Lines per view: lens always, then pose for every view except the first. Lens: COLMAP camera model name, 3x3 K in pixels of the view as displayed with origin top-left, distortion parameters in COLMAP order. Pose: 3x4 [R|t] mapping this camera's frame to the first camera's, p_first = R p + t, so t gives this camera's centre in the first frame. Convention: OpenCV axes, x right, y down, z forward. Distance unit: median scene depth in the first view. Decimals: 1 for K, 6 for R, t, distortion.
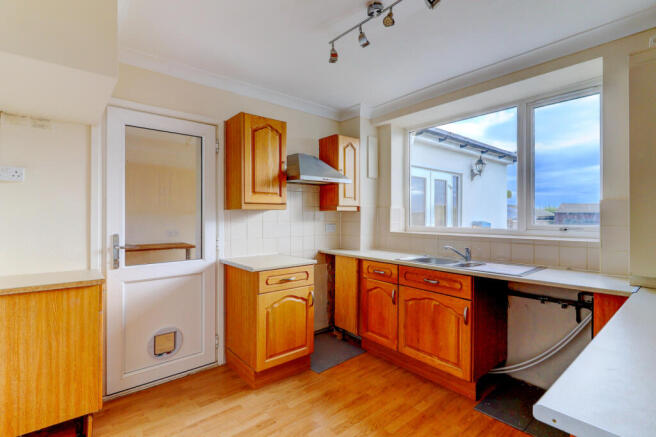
lens RADIAL K [[317.5, 0, 328.0], [0, 317.5, 218.3], [0, 0, 1]] dist [0.000325, -0.000193]
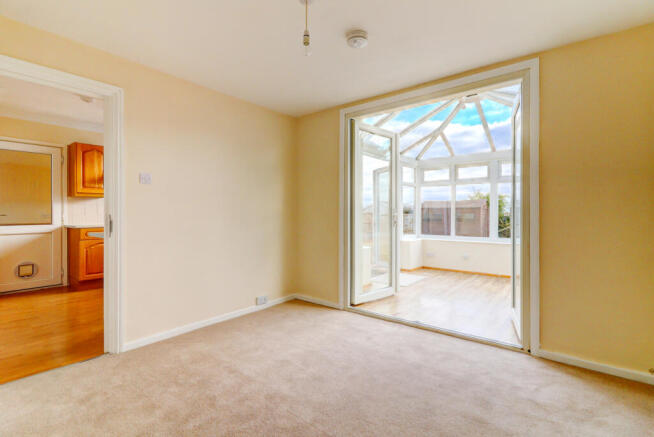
lens RADIAL K [[316.5, 0, 326.5], [0, 316.5, 216.4], [0, 0, 1]] dist [0.000325, -0.000193]
pose [[0.984514, 0.000822, 0.175306, 0.780619], [-0.001451, 0.999993, 0.003462, 0.075097], [-0.175302, -0.003663, 0.984508, -0.971646]]
